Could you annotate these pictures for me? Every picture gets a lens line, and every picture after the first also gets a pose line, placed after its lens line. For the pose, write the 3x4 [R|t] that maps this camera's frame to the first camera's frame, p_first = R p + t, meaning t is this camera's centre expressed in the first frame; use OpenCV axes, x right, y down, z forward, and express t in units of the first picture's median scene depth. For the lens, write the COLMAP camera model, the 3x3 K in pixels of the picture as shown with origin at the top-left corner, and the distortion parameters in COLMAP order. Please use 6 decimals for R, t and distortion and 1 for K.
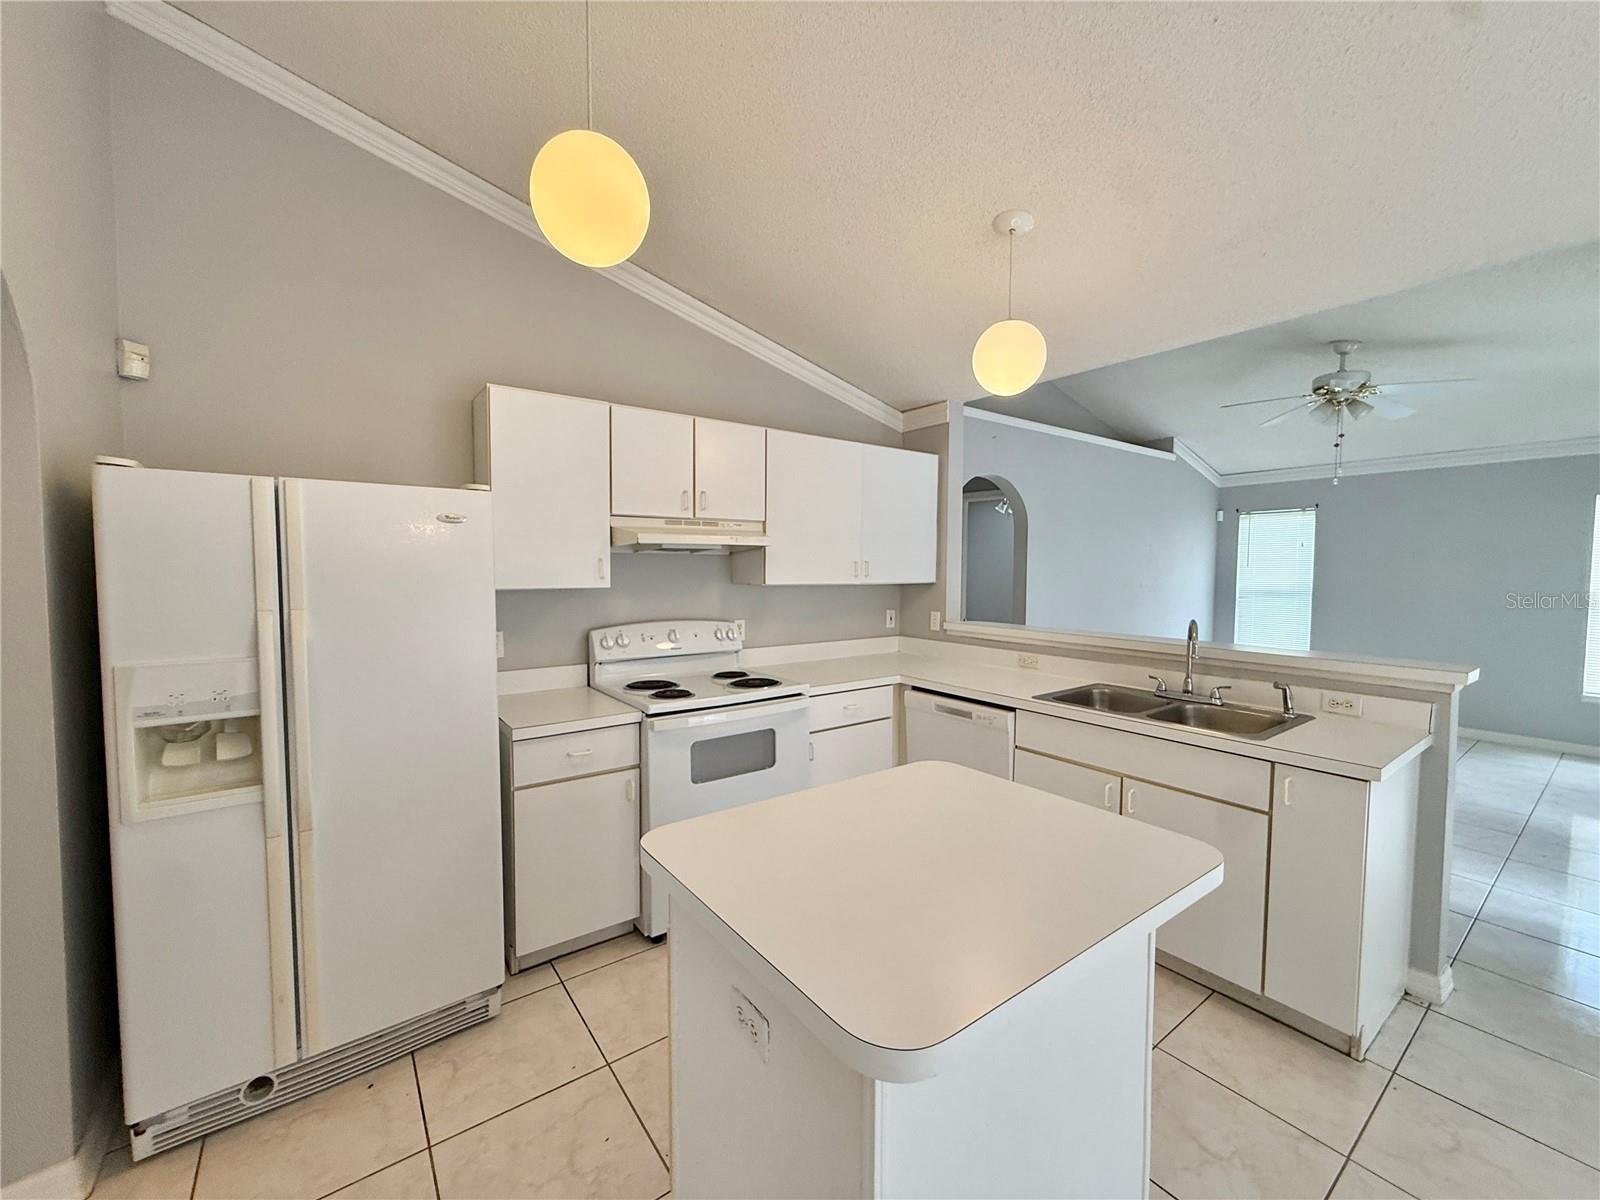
lens RADIAL K [[641.6, 0, 799.3], [0, 641.6, 595.0], [0, 0, 1]] dist [0.001028, 0.000322]
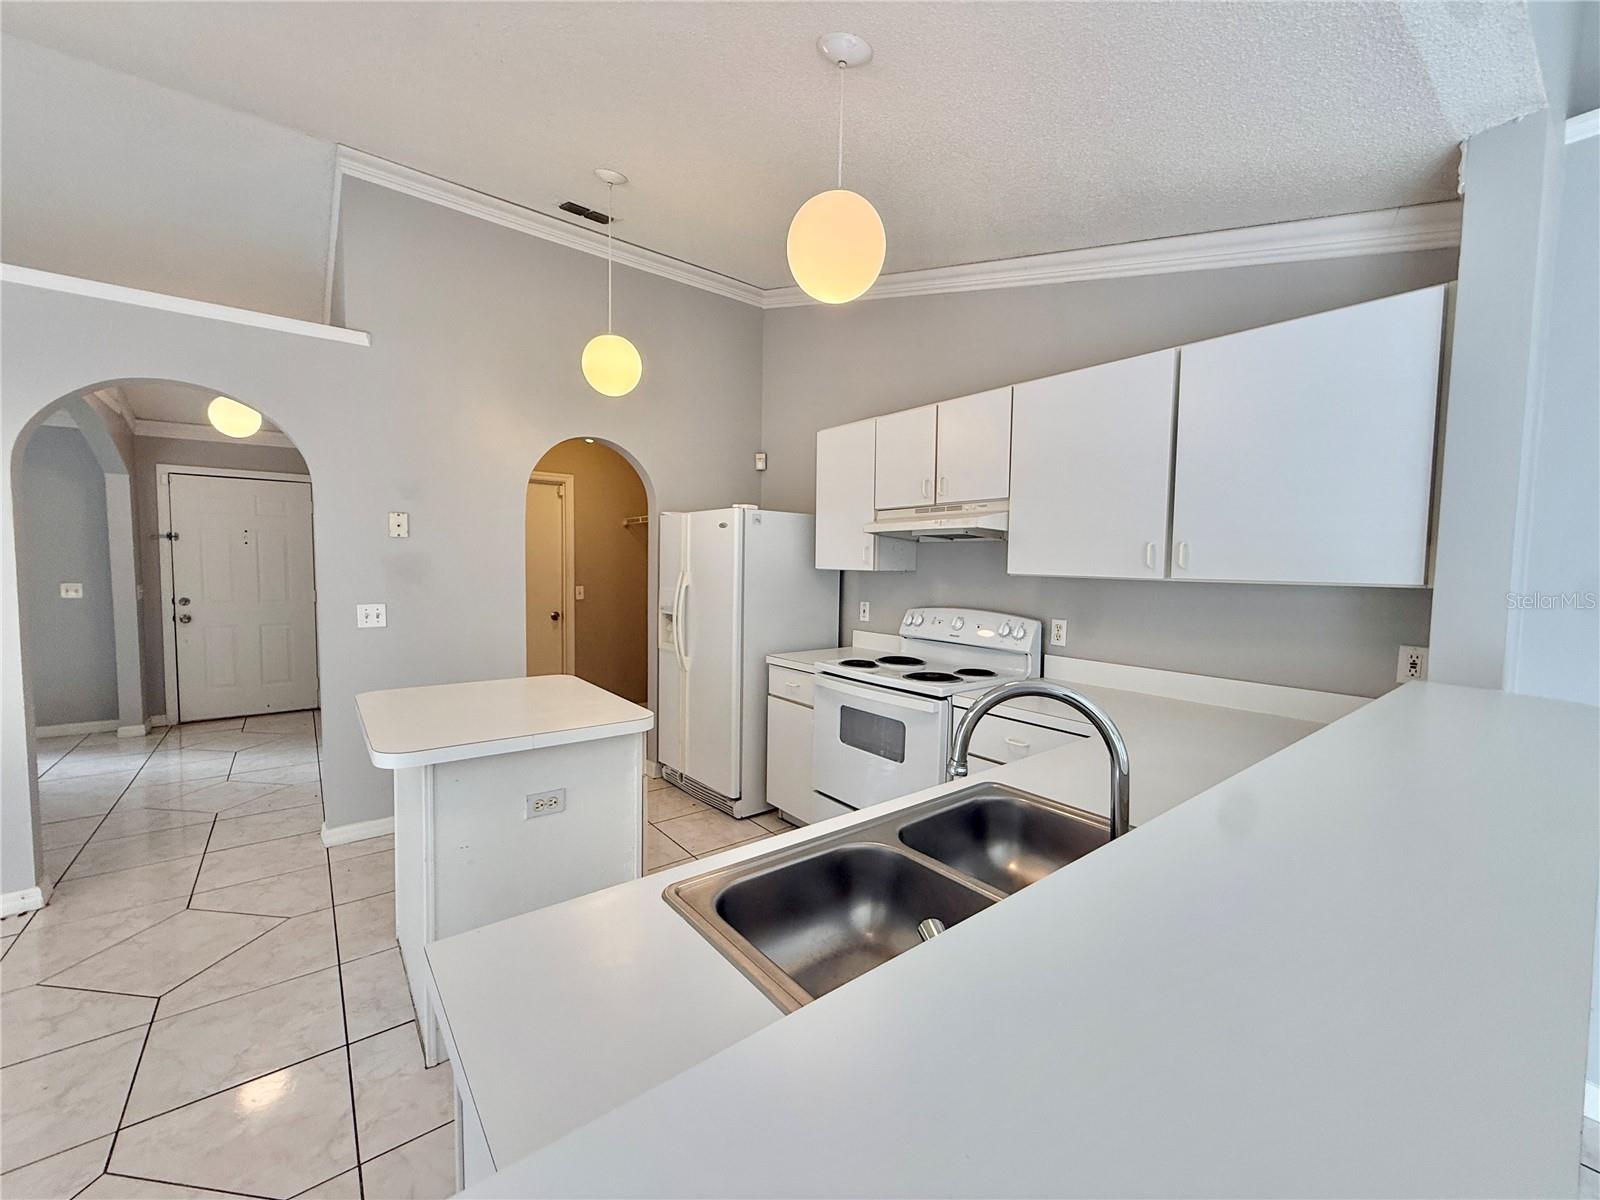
lens RADIAL K [[641.6, 0, 801.5], [0, 641.6, 601.3], [0, 0, 1]] dist [0.001028, 0.000322]
pose [[0.032934, 0.059066, -0.997711, 0.791889], [-0.055743, 0.996807, 0.057172, -0.013496], [0.997902, 0.053733, 0.036121, 0.716936]]
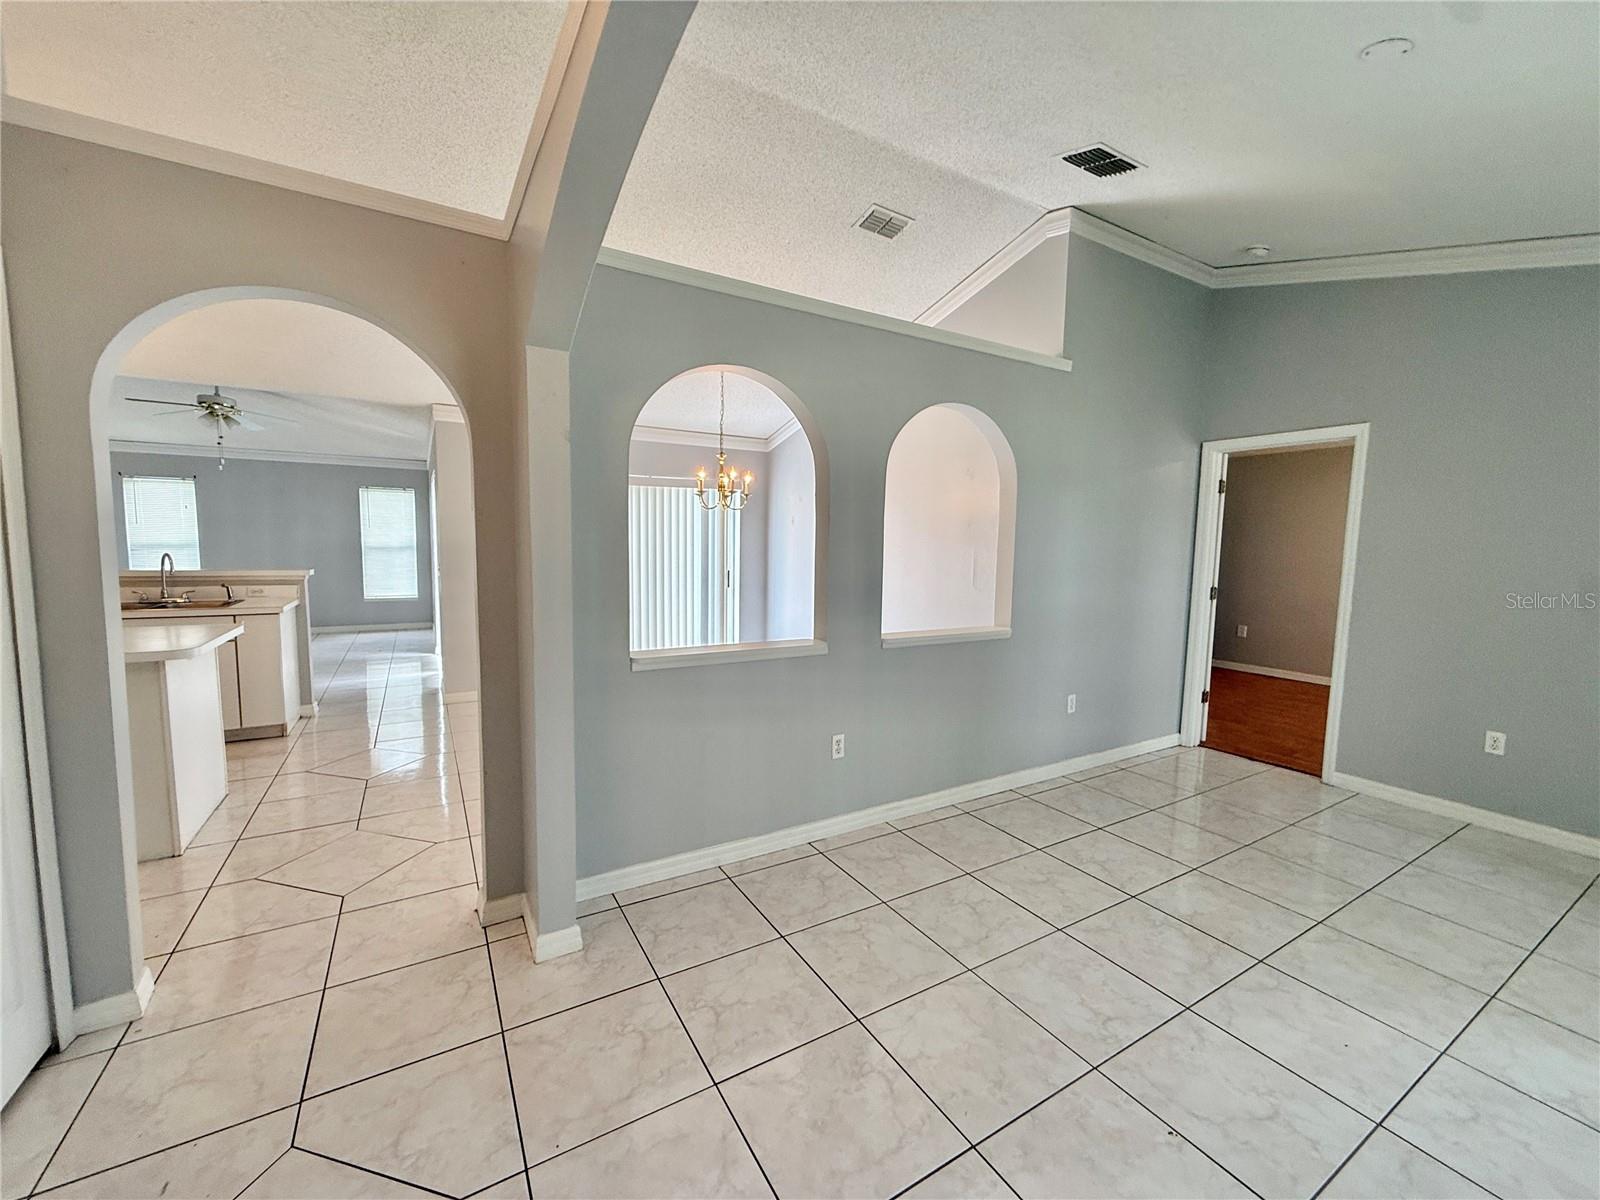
lens RADIAL K [[641.6, 0, 802.5], [0, 641.6, 605.4], [0, 0, 1]] dist [0.001028, 0.000322]
pose [[0.103705, -0.102488, 0.989314, -0.761270], [0.027498, 0.994592, 0.100152, 0.044708], [-0.994228, 0.016818, 0.105962, -0.712522]]
